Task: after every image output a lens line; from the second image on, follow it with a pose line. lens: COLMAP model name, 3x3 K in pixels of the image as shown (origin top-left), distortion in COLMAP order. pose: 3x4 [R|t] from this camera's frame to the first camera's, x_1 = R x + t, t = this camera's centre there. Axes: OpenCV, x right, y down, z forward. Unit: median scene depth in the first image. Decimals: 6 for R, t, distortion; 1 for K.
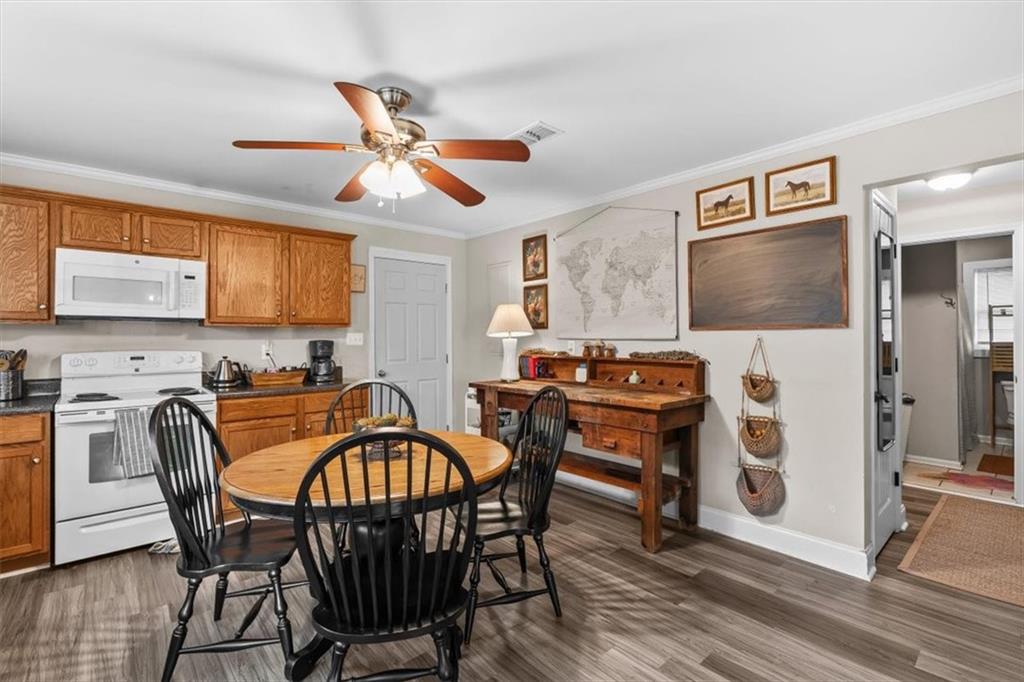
lens RADIAL K [[462.8, 0, 512.0], [0, 462.8, 334.1], [0, 0, 1]] dist [-0.003040, 0.001037]
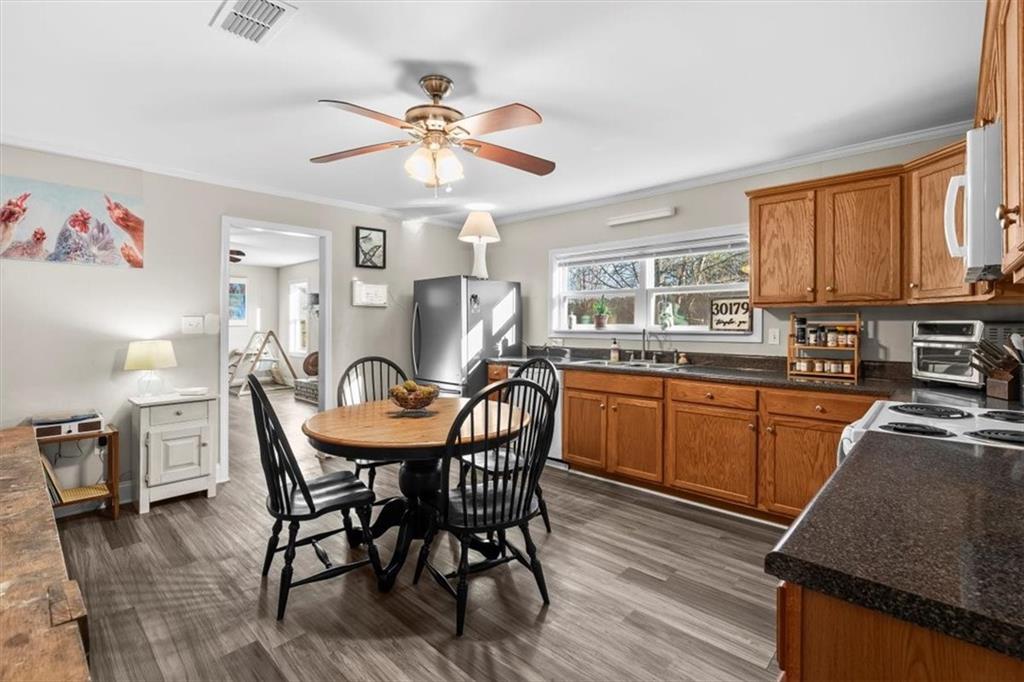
lens RADIAL K [[462.8, 0, 512.7], [0, 462.8, 323.3], [0, 0, 1]] dist [-0.003040, 0.001037]
pose [[-0.995488, 0.004079, -0.094800, -0.218961], [0.004714, 0.999968, -0.006471, 0.016174], [0.094770, -0.006889, -0.995475, 1.370763]]
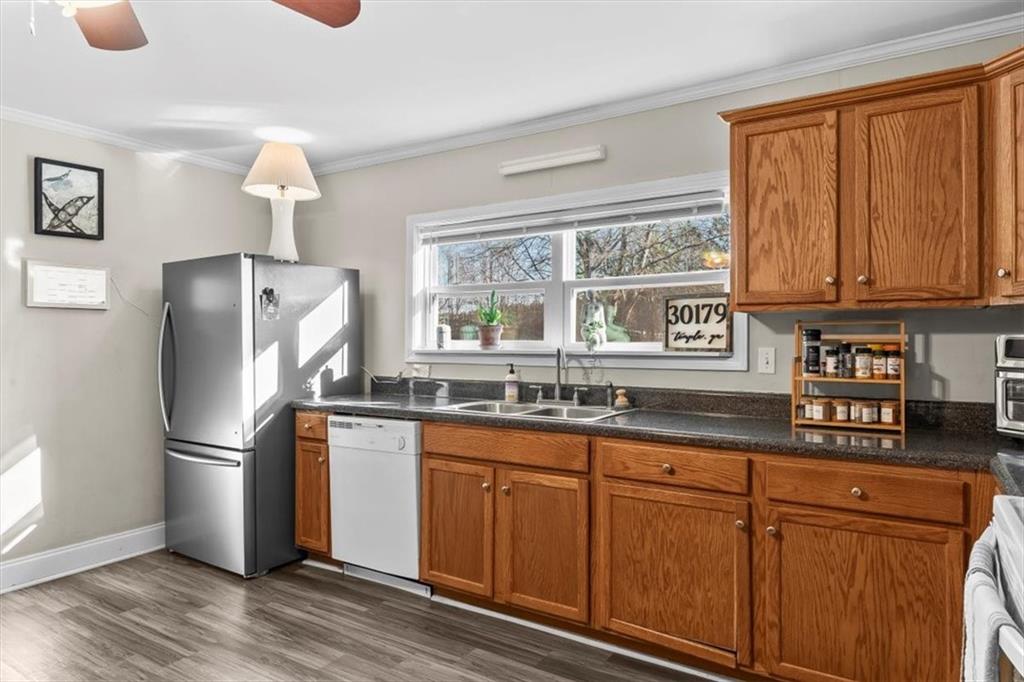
lens RADIAL K [[627.3, 0, 512.6], [0, 627.3, 334.0], [0, 0, 1]] dist [0.004250, 0.001017]
pose [[-0.961625, 0.005026, -0.274319, -0.341212], [0.008324, 0.999906, -0.010859, 0.012394], [0.274239, -0.012726, -0.961577, 1.111145]]
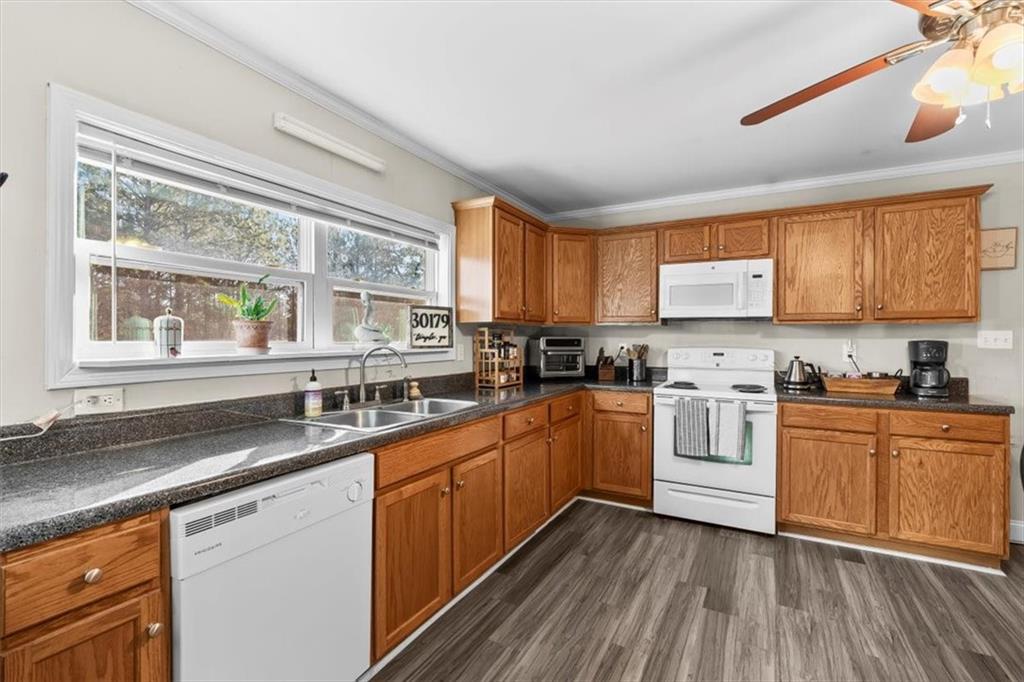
lens RADIAL K [[462.8, 0, 514.4], [0, 462.8, 335.4], [0, 0, 1]] dist [-0.003040, 0.001037]
pose [[0.345892, 0.002453, -0.938271, 0.065090], [0.001288, 0.999994, 0.003089, 0.002498], [0.938273, -0.002277, 0.345887, 0.150924]]
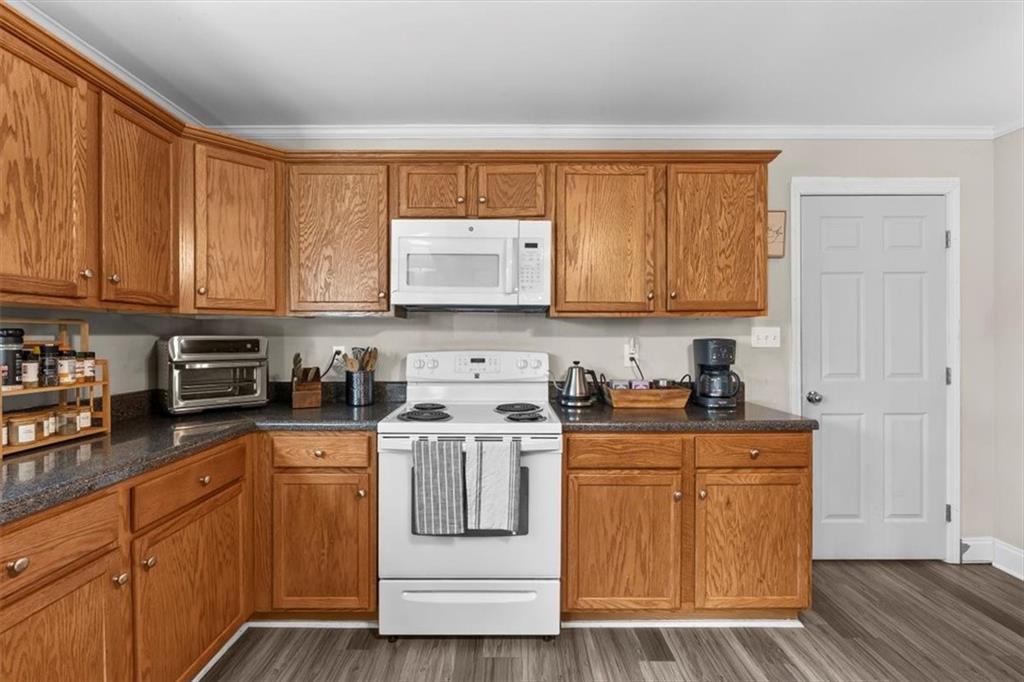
lens RADIAL K [[462.8, 0, 507.9], [0, 462.8, 338.1], [0, 0, 1]] dist [-0.003040, 0.001037]
pose [[0.751574, 0.007361, -0.659607, -0.265230], [0.001265, 0.999920, 0.012600, 0.005602], [0.659647, -0.010305, 0.751505, 0.452697]]
